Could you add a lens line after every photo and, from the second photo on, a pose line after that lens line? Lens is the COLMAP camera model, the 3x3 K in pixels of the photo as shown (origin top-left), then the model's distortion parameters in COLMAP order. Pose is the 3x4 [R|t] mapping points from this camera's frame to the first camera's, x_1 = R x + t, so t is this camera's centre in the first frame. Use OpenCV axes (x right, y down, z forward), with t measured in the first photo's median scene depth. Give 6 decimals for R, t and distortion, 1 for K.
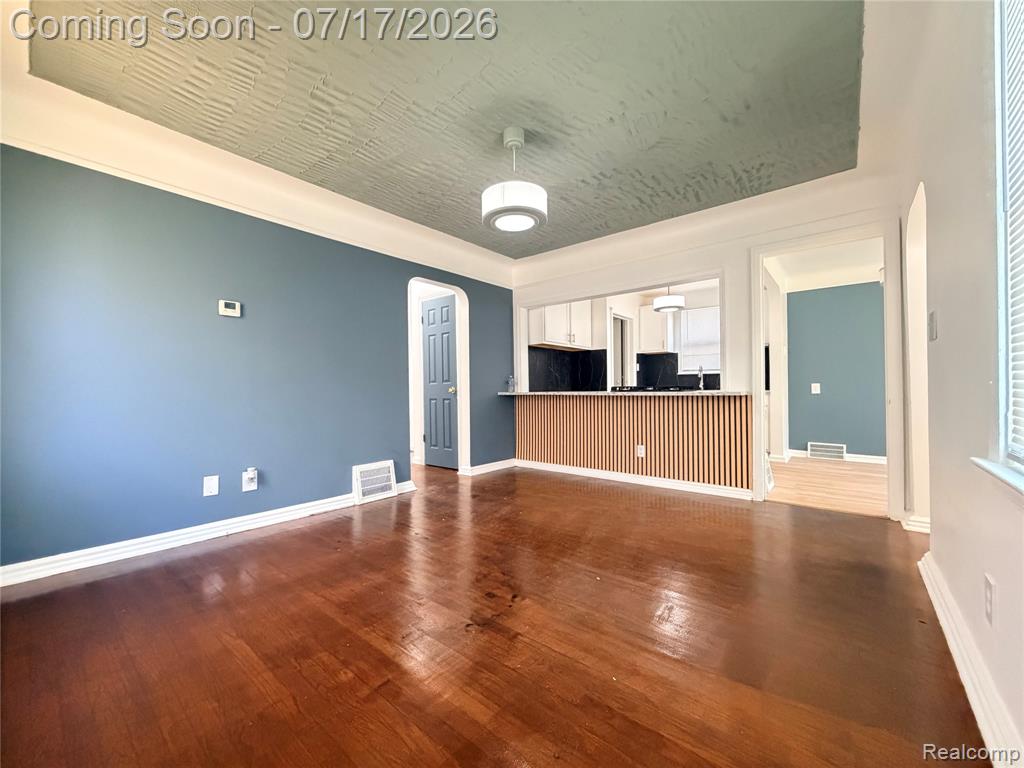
lens RADIAL K [[413.4, 0, 512.0], [0, 413.4, 384.0], [0, 0, 1]] dist [0.002523, -0.000043]
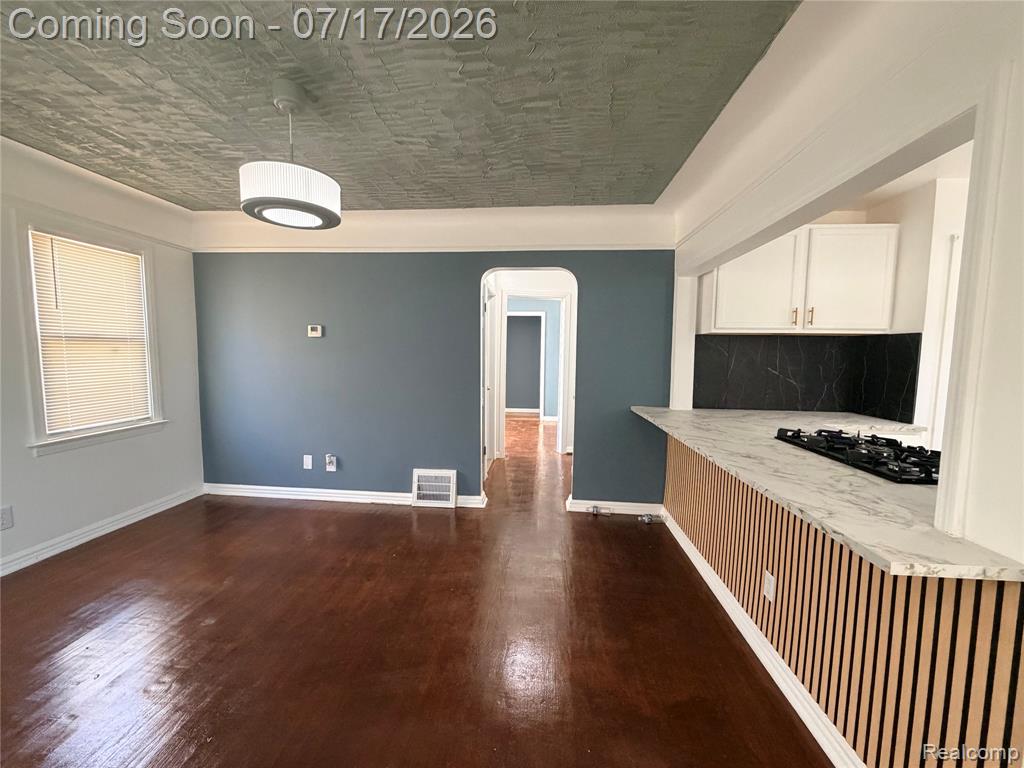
lens RADIAL K [[413.4, 0, 512.0], [0, 413.4, 384.0], [0, 0, 1]] dist [0.002523, -0.000043]
pose [[0.562383, 0.080225, -0.822976, 0.561534], [-0.006619, 0.995687, 0.092539, -0.106028], [0.826851, -0.046595, 0.560488, 0.582894]]
